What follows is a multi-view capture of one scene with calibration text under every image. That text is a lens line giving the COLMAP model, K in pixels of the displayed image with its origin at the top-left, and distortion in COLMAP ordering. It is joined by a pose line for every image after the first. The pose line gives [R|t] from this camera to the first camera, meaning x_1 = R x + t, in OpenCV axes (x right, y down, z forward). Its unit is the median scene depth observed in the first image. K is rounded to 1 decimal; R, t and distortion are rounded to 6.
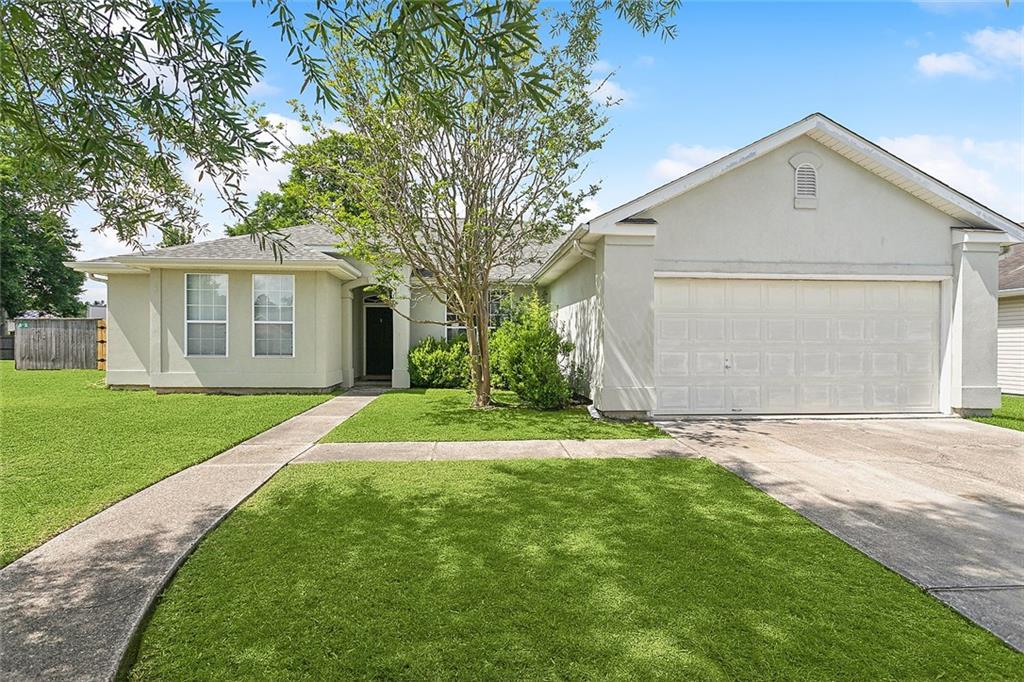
lens RADIAL K [[488.9, 0, 513.6], [0, 488.9, 329.2], [0, 0, 1]] dist [0.001848, -0.000075]
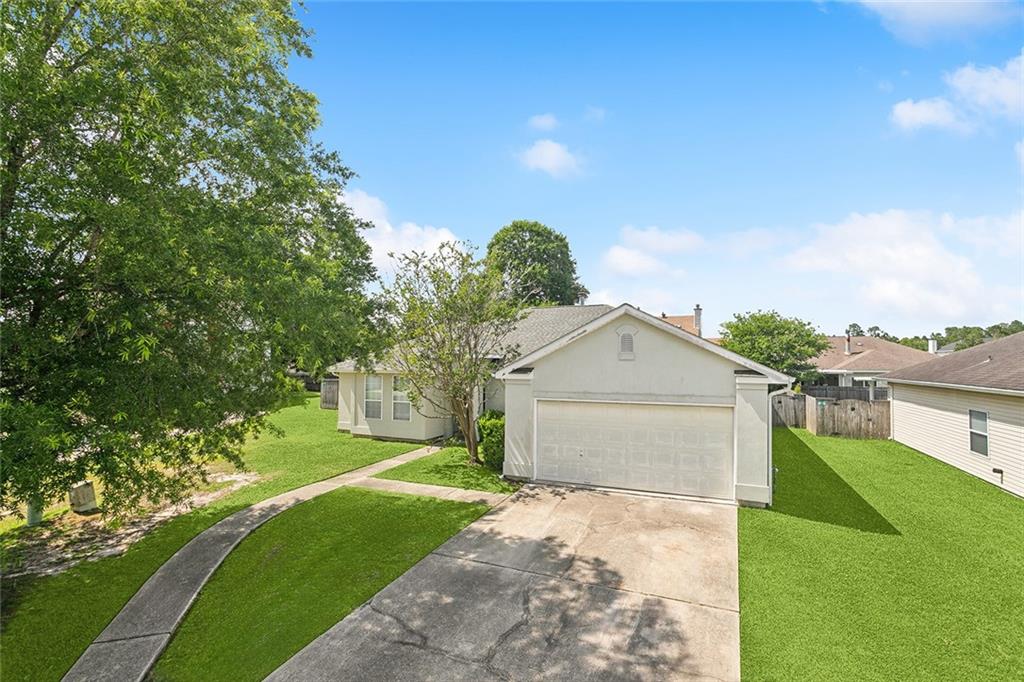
lens RADIAL K [[468.9, 0, 512.0], [0, 468.9, 341.0], [0, 0, 1]] dist [0.010779, 0.000011]
pose [[0.893655, -0.020477, -0.448287, 0.947909], [0.007559, 0.999504, -0.030586, -0.263603], [0.448691, 0.023944, 0.893366, -0.539853]]
